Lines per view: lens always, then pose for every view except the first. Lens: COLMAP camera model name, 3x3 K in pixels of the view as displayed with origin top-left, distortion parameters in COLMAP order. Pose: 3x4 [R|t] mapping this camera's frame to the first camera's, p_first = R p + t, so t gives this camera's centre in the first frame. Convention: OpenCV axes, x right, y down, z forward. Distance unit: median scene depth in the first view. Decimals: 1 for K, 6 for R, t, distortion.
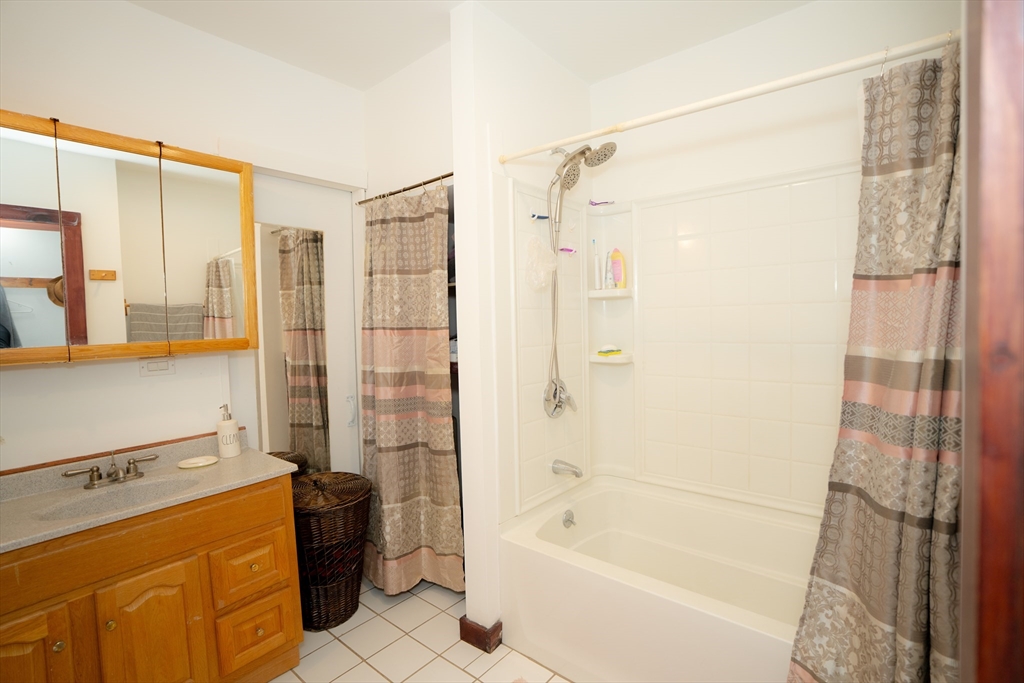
lens RADIAL K [[475.7, 0, 509.4], [0, 475.7, 344.2], [0, 0, 1]] dist [-0.055026, 0.018347]
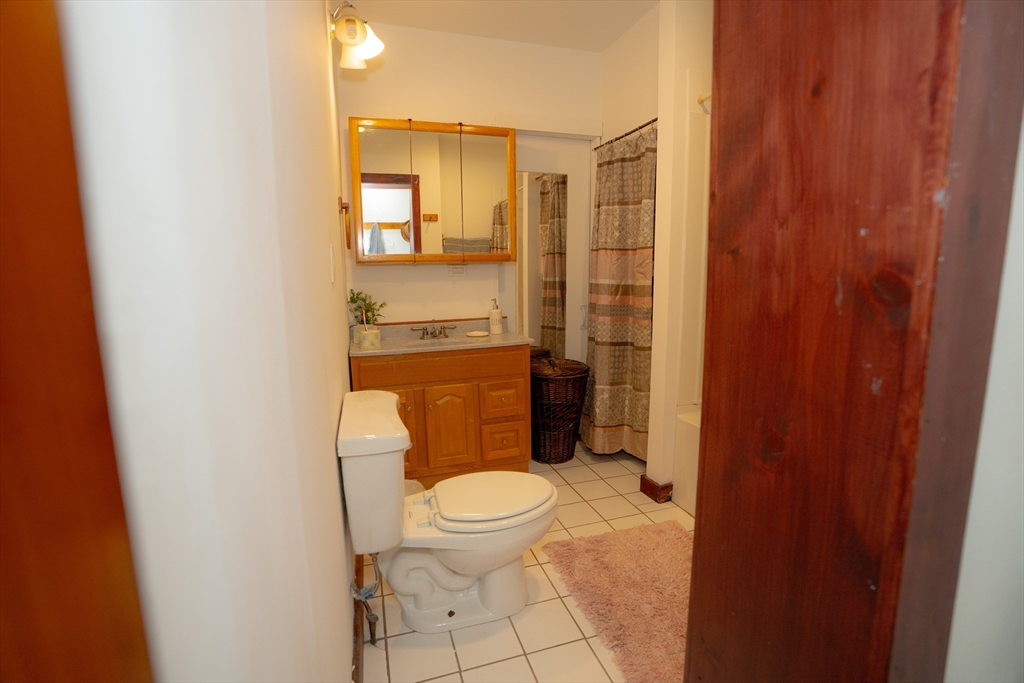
lens RADIAL K [[475.7, 0, 506.6], [0, 475.7, 338.5], [0, 0, 1]] dist [-0.055026, 0.018347]
pose [[0.845666, 0.093093, -0.525531, 0.203295], [-0.036767, 0.992493, 0.116647, 0.067235], [0.532445, -0.079323, 0.842740, -0.235482]]
